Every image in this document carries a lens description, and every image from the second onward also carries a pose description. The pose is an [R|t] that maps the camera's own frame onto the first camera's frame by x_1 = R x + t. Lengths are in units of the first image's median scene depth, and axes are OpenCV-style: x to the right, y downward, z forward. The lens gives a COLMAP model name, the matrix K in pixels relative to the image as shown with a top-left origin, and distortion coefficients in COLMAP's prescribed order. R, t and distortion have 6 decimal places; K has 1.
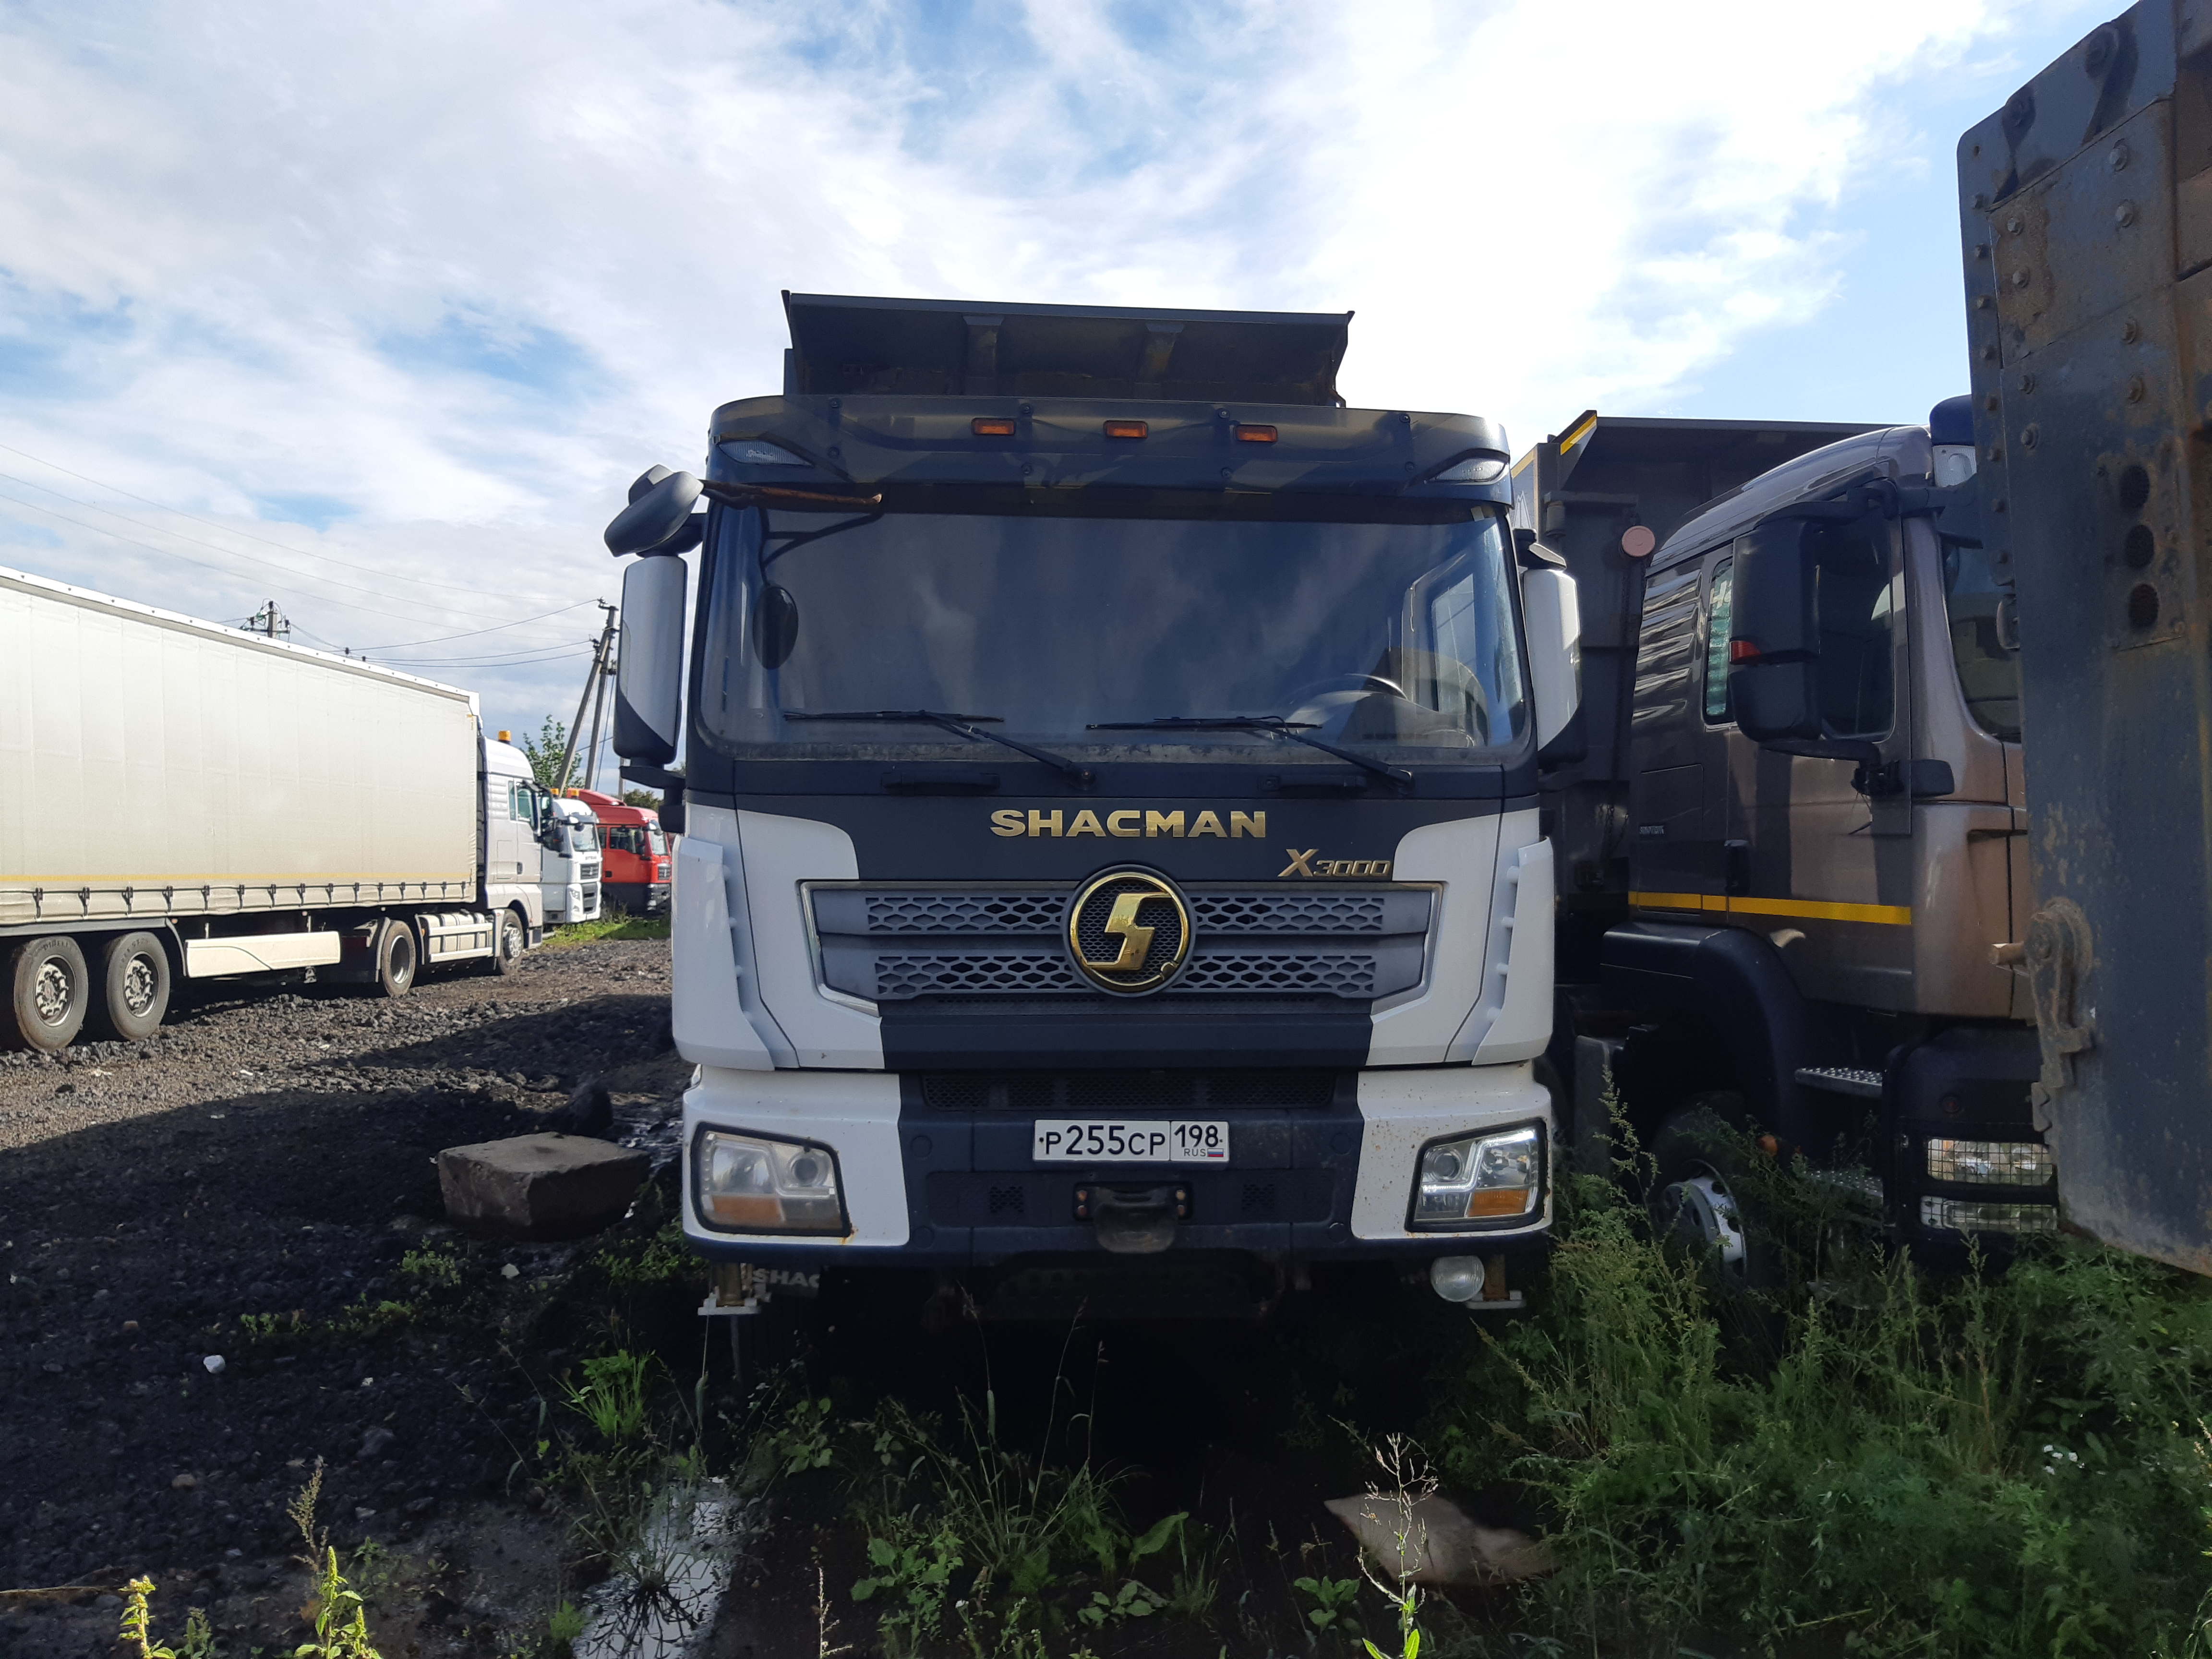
lens RADIAL K [[1703.3, 0, 1106.0], [0, 1703.3, 829.5], [0, 0, 1]] dist [0.171204, -0.315941]
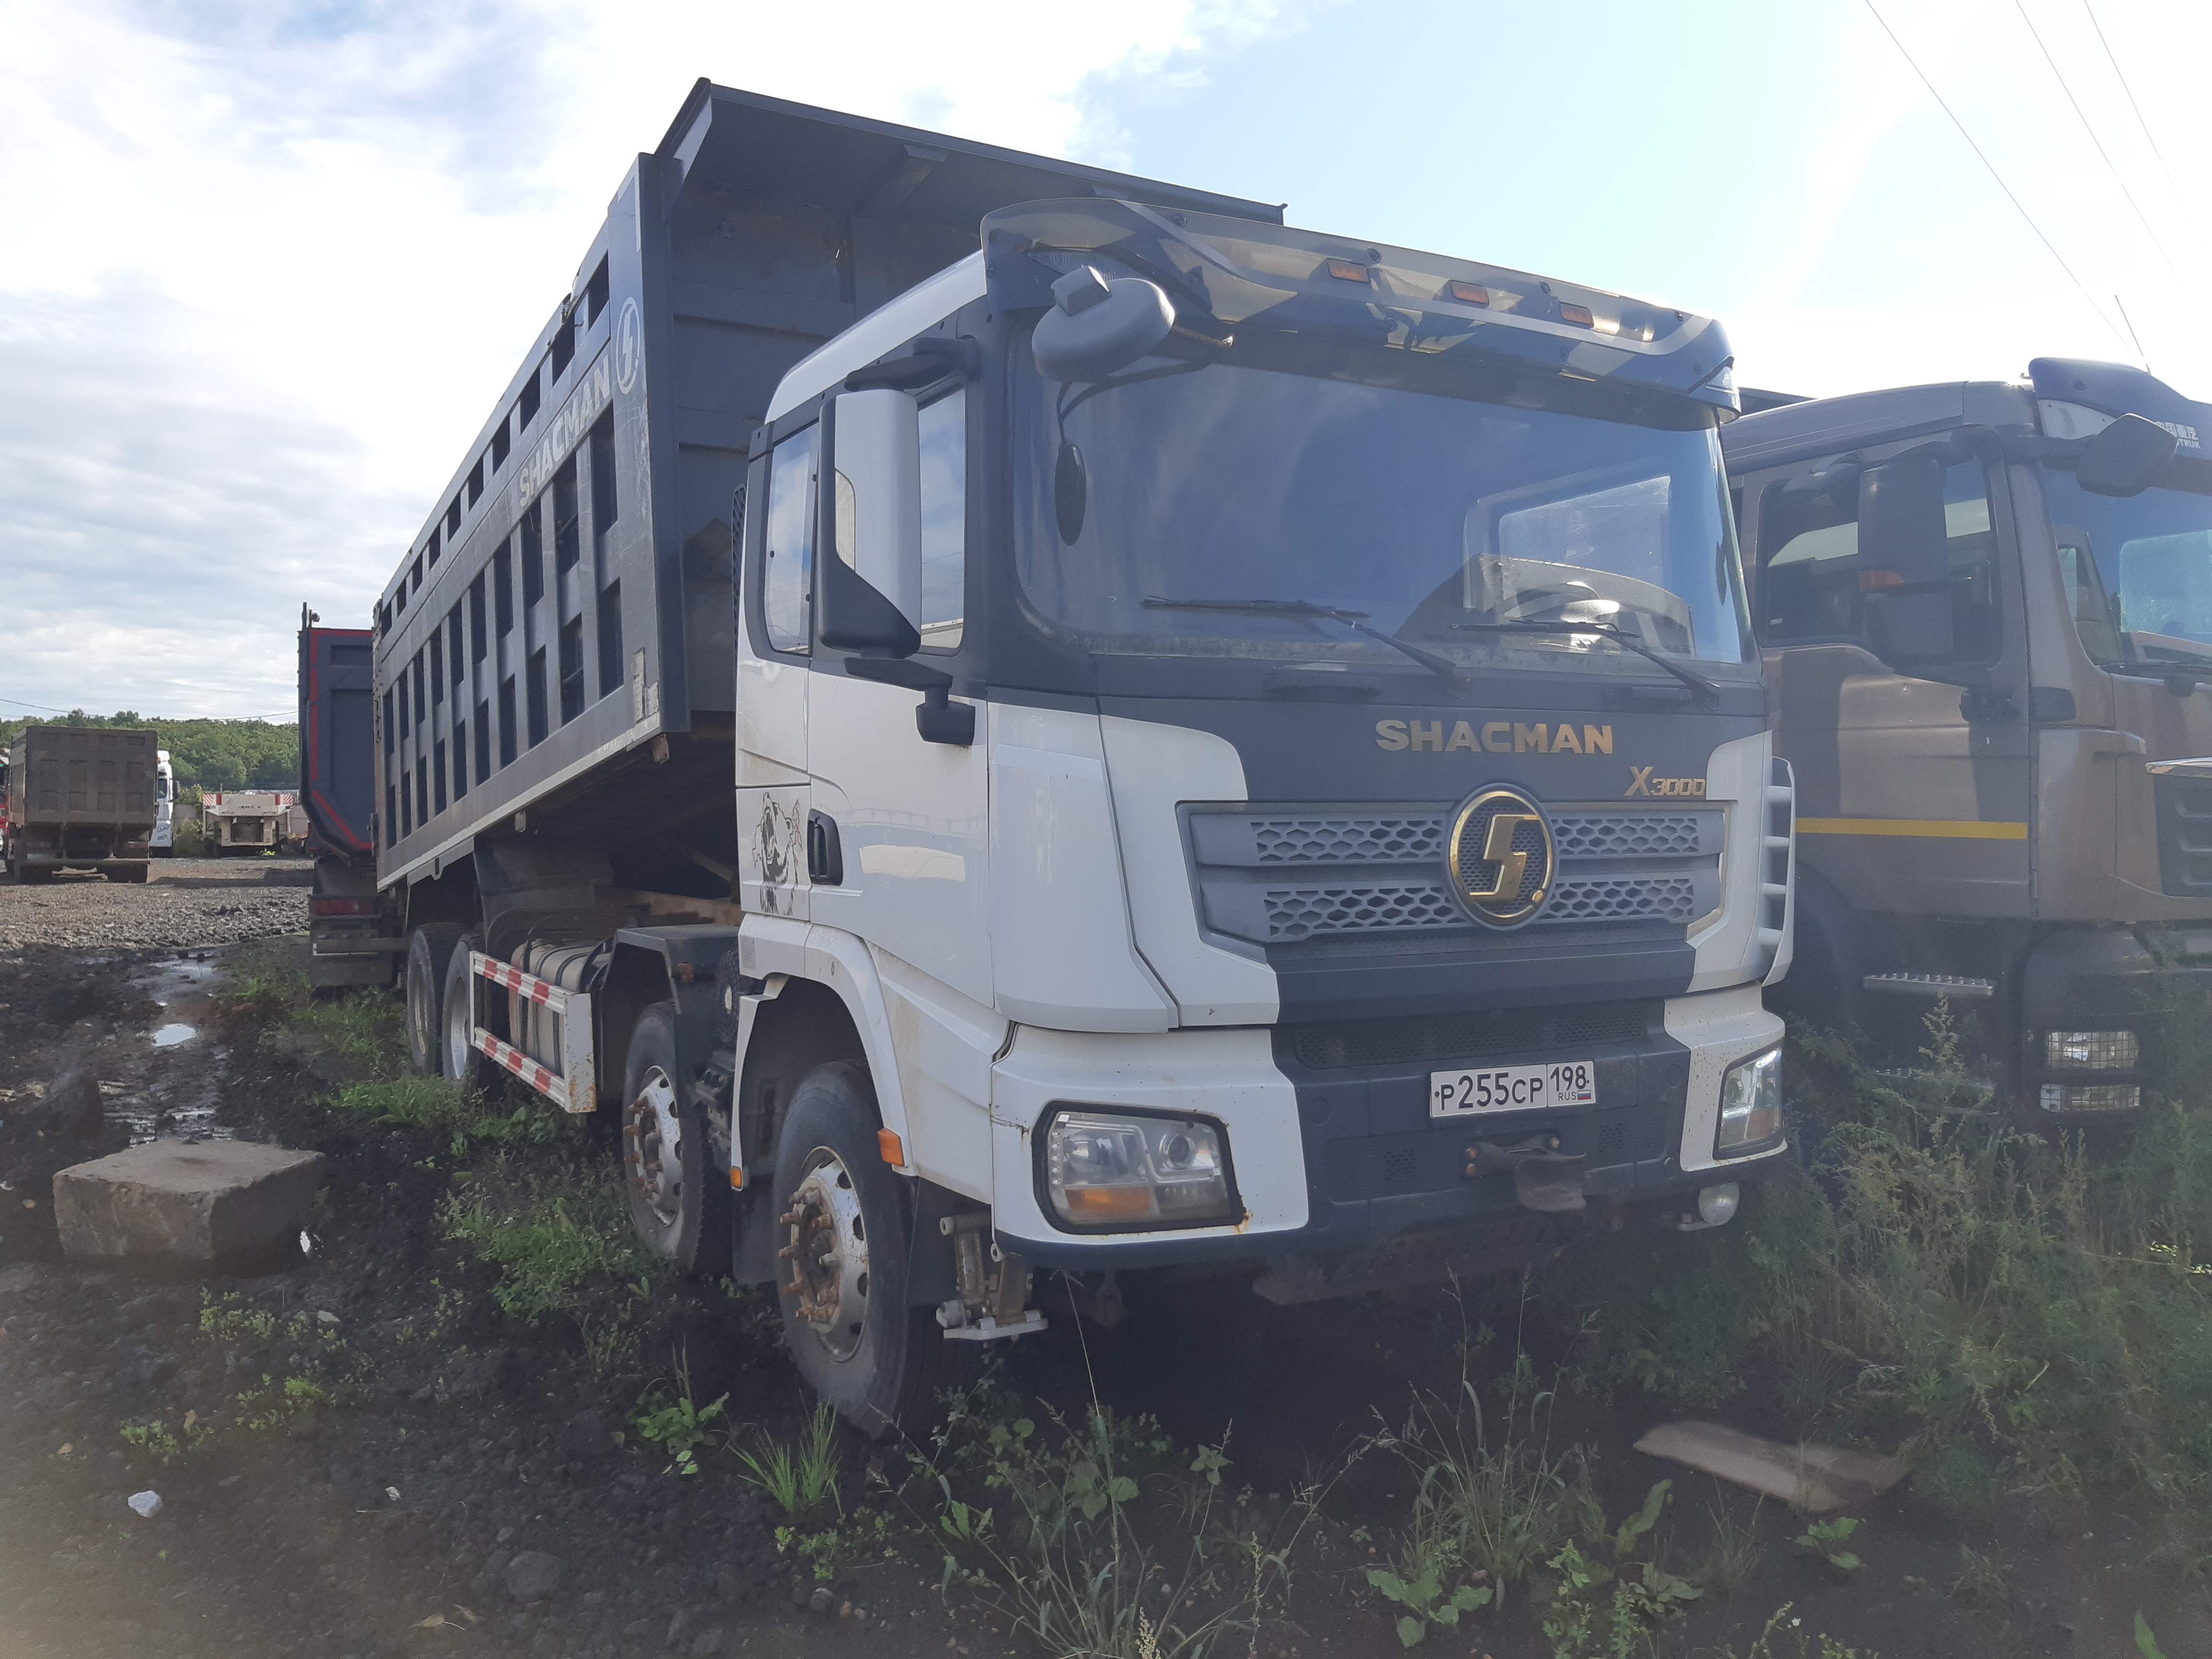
lens RADIAL K [[1683.8, 0, 1106.0], [0, 1683.8, 829.5], [0, 0, 1]] dist [0.127083, -0.186427]
pose [[0.909318, -0.010245, 0.415975, -0.547240], [-0.005188, 0.999340, 0.035954, 0.014082], [-0.416069, -0.034852, 0.908665, 0.277251]]
